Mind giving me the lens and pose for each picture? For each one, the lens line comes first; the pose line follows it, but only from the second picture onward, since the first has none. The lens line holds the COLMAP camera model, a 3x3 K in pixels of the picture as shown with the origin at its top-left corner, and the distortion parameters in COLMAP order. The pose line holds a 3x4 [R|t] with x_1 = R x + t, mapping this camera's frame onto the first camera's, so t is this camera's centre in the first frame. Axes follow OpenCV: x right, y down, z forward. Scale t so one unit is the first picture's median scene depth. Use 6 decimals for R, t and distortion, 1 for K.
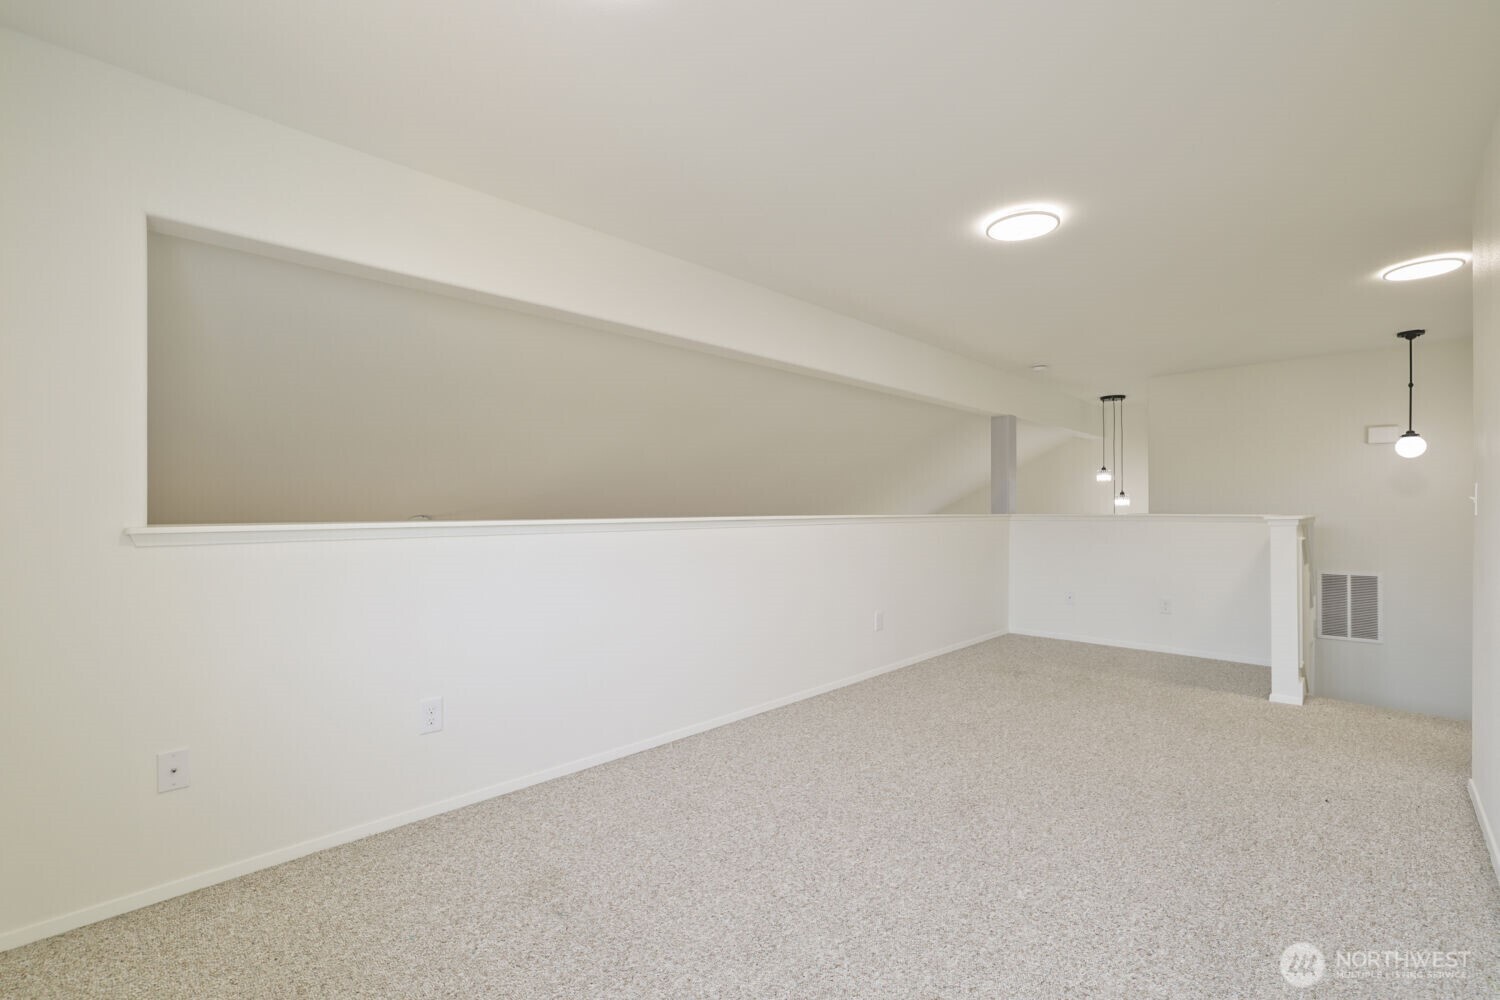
lens RADIAL K [[653.5, 0, 749.2], [0, 653.5, 501.6], [0, 0, 1]] dist [-0.019697, 0.001752]
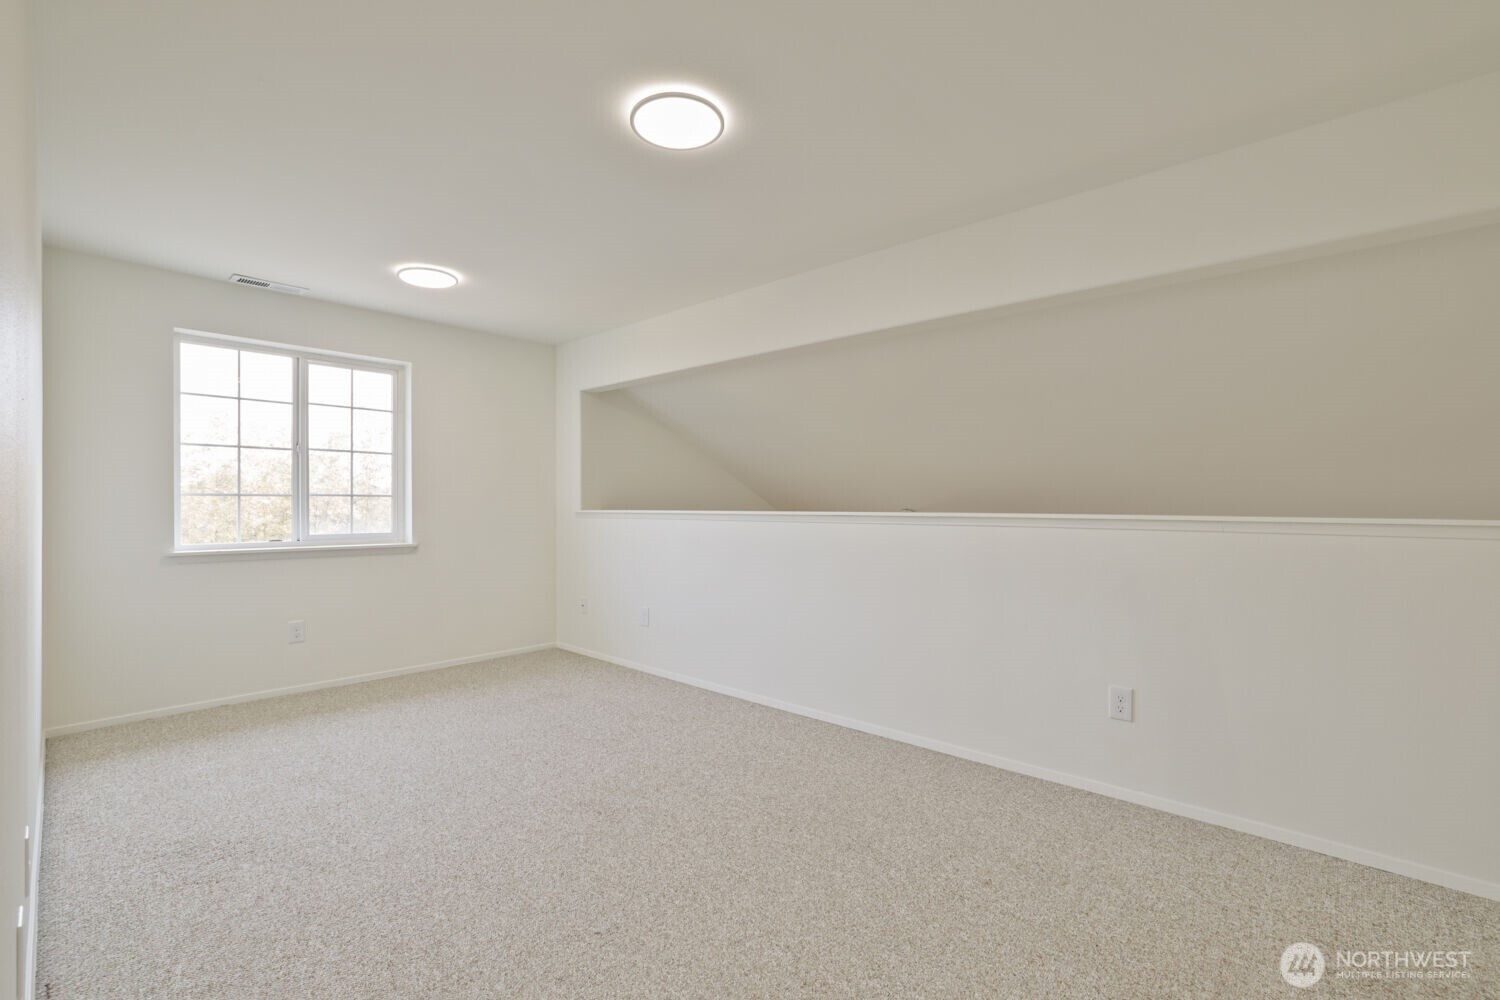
lens RADIAL K [[653.5, 0, 759.2], [0, 653.5, 504.8], [0, 0, 1]] dist [-0.019697, 0.001752]
pose [[0.052419, 0.004491, -0.998615, 0.982747], [0.014477, 0.999881, 0.005257, 0.007723], [0.998520, -0.014733, 0.052348, 0.891783]]
